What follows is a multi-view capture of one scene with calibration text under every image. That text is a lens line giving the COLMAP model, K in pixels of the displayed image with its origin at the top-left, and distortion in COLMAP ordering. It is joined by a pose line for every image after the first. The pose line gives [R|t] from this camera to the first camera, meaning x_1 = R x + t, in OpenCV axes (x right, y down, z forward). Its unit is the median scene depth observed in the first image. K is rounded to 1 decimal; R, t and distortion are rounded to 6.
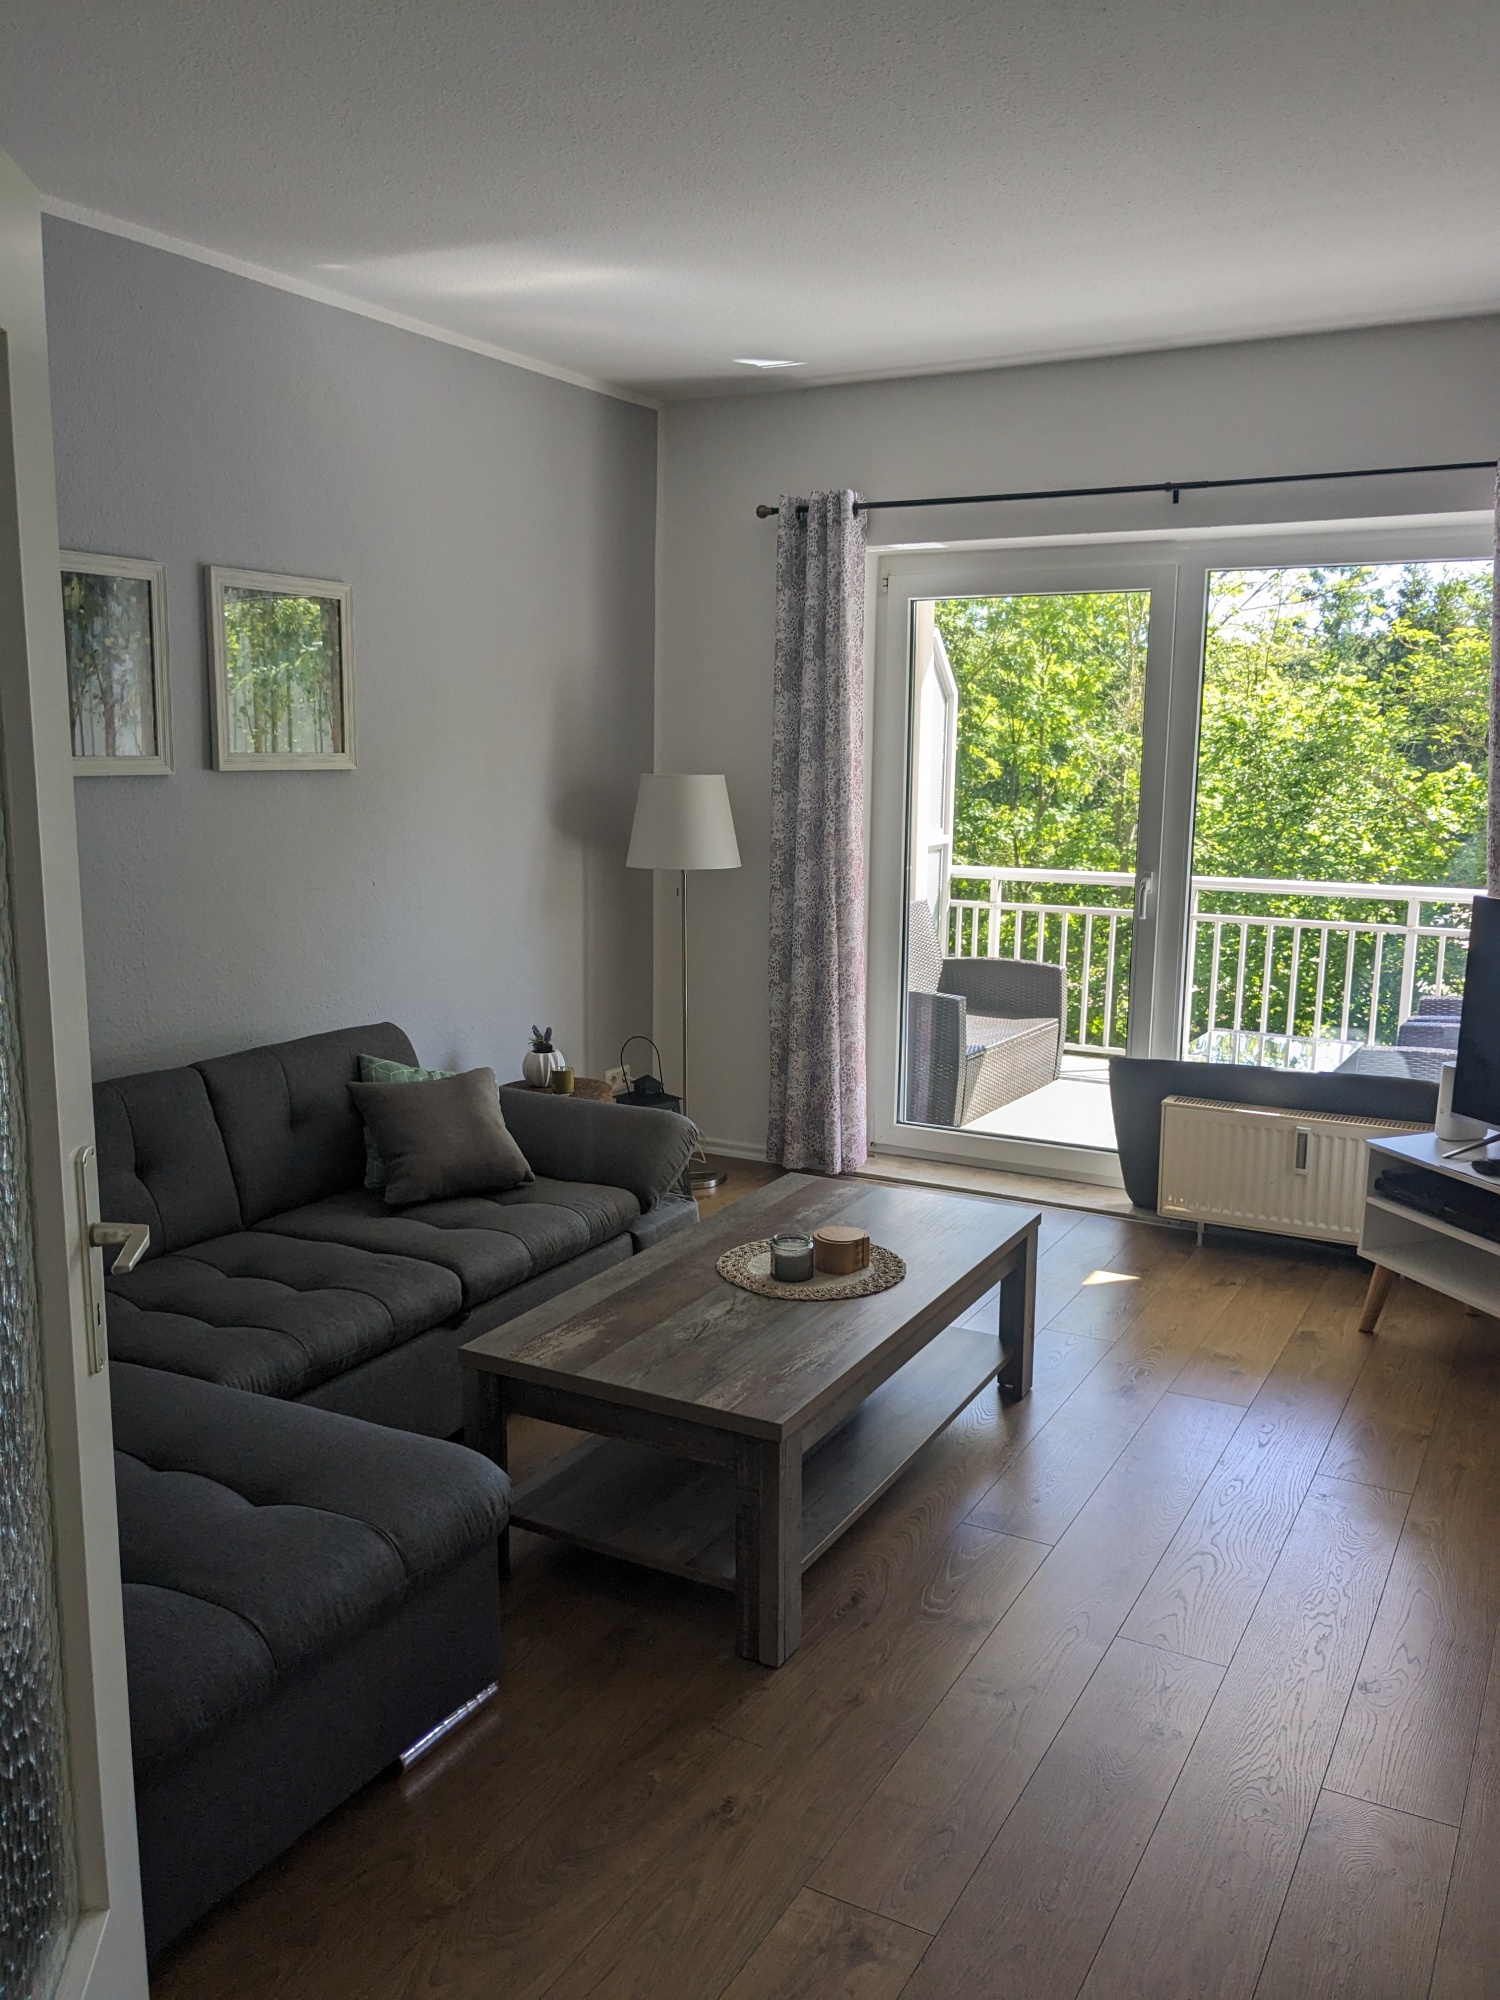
lens RADIAL K [[1569.2, 0, 781.6], [0, 1569.2, 1009.2], [0, 0, 1]] dist [0.099374, -0.211085]
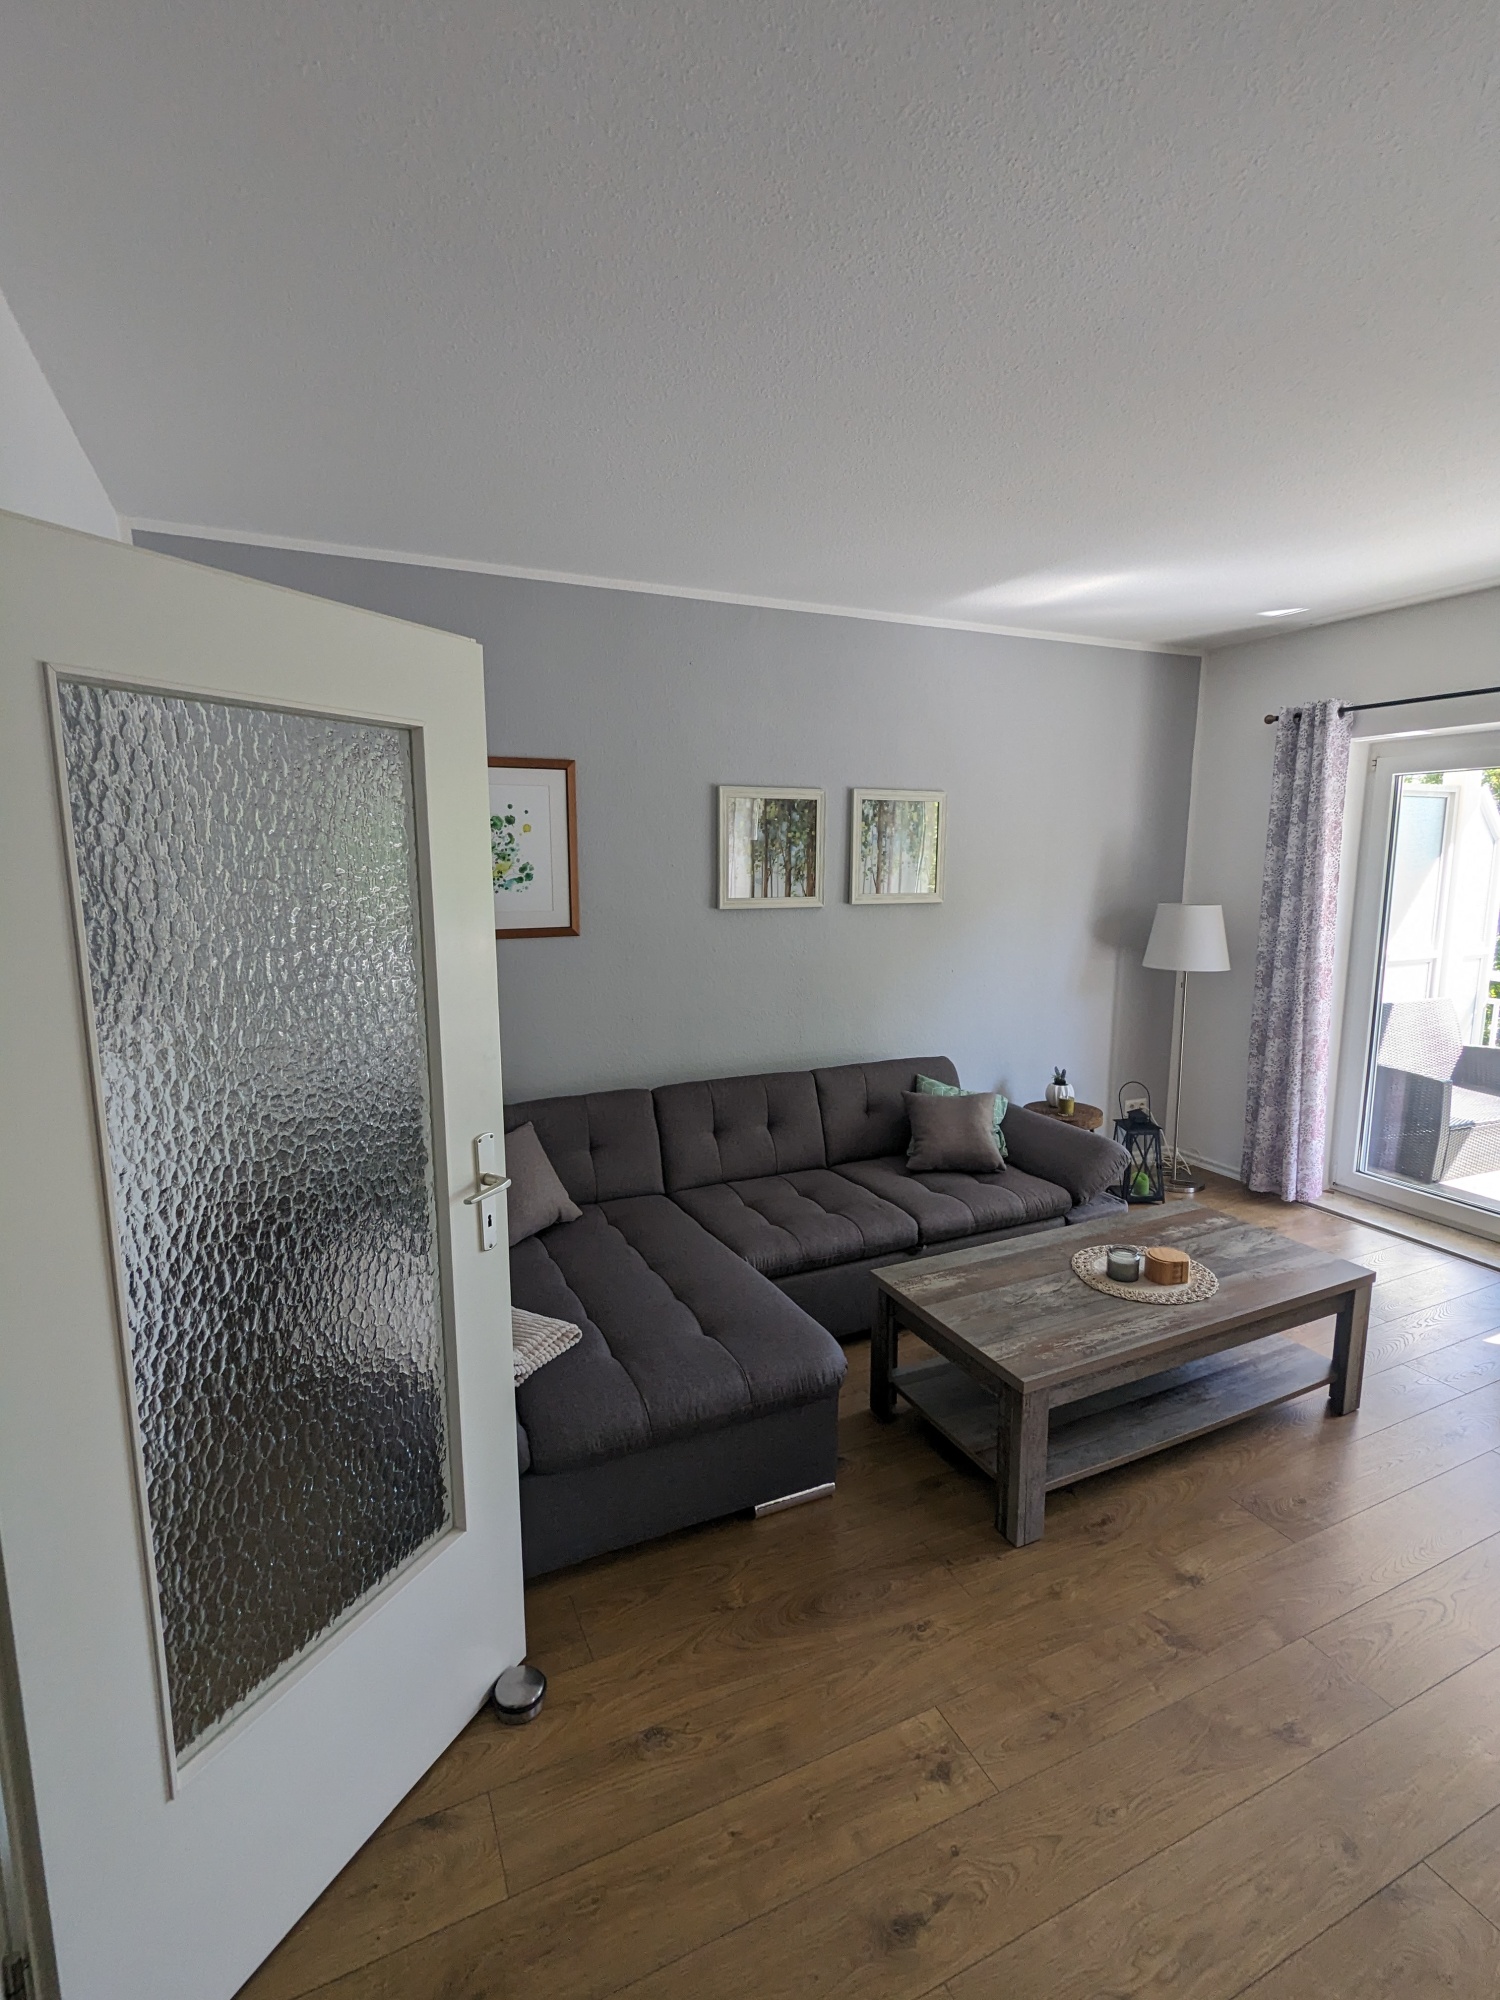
lens RADIAL K [[949.5, 0, 766.1], [0, 949.5, 997.4], [0, 0, 1]] dist [-0.001274, -0.000351]
pose [[0.806405, 0.079792, -0.585955, 0.177188], [-0.093892, 0.995562, 0.006352, -0.041996], [0.583862, 0.049894, 0.810319, 0.090967]]
